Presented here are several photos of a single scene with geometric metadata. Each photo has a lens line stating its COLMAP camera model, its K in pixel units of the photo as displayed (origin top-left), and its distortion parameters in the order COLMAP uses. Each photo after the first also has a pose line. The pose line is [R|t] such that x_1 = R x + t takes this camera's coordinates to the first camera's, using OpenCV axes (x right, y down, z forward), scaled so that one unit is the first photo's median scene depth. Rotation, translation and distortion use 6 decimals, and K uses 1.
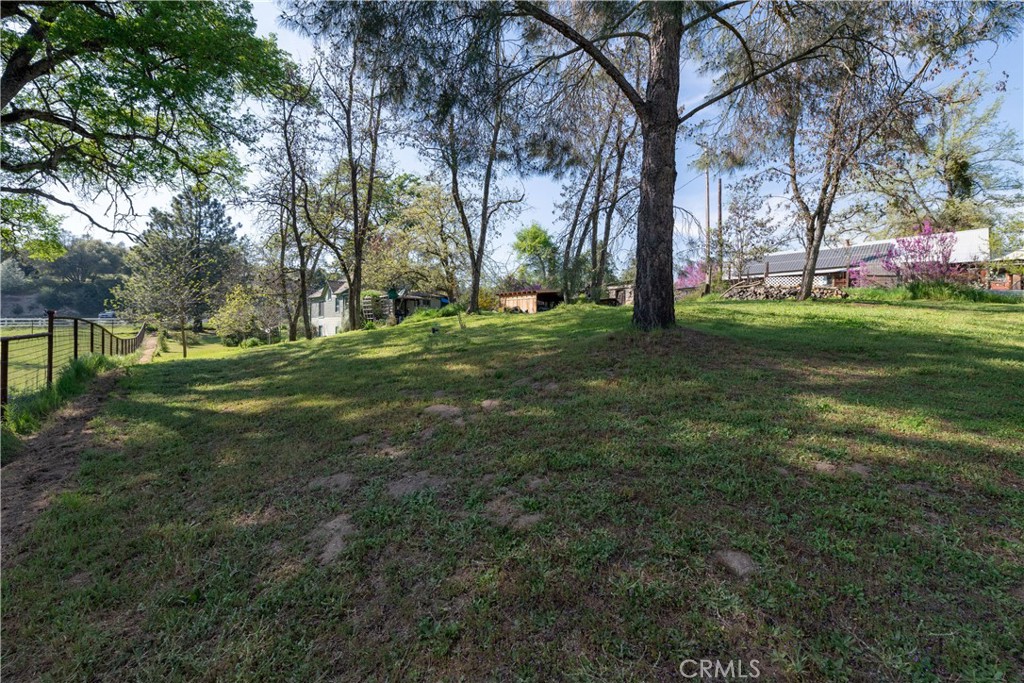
lens RADIAL K [[399.8, 0, 515.7], [0, 399.8, 331.9], [0, 0, 1]] dist [0.000824, 0.000099]
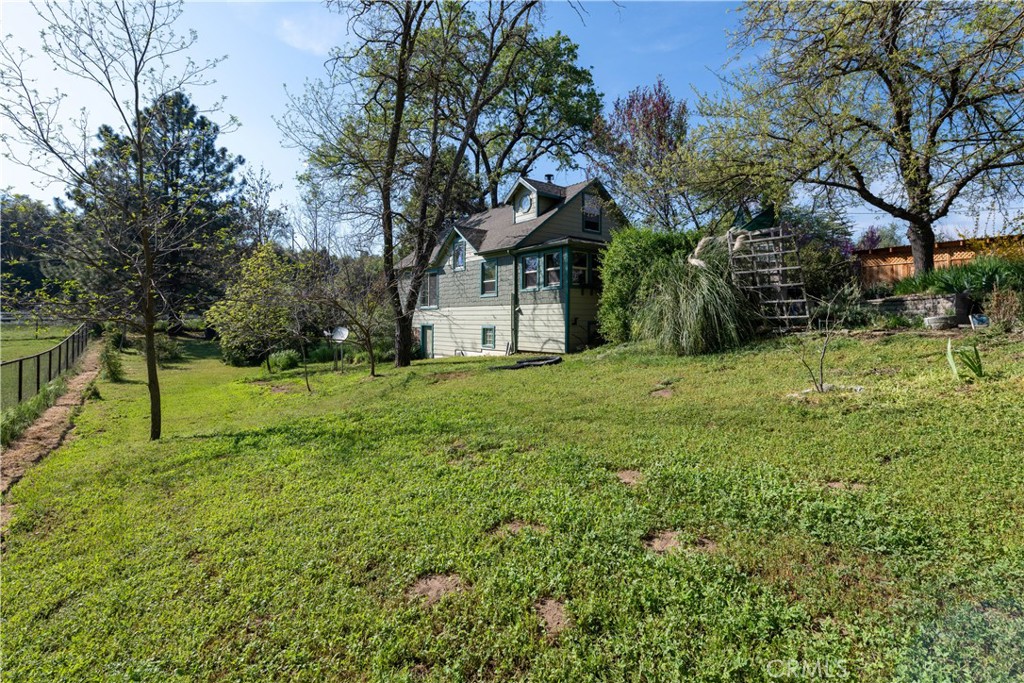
lens RADIAL K [[505.0, 0, 516.1], [0, 505.0, 332.9], [0, 0, 1]] dist [0.003754, -0.000351]
pose [[0.997672, 0.004195, -0.068072, -0.240823], [-0.004352, 0.999988, -0.002160, -0.004153], [0.068062, 0.002452, 0.997678, 0.288652]]
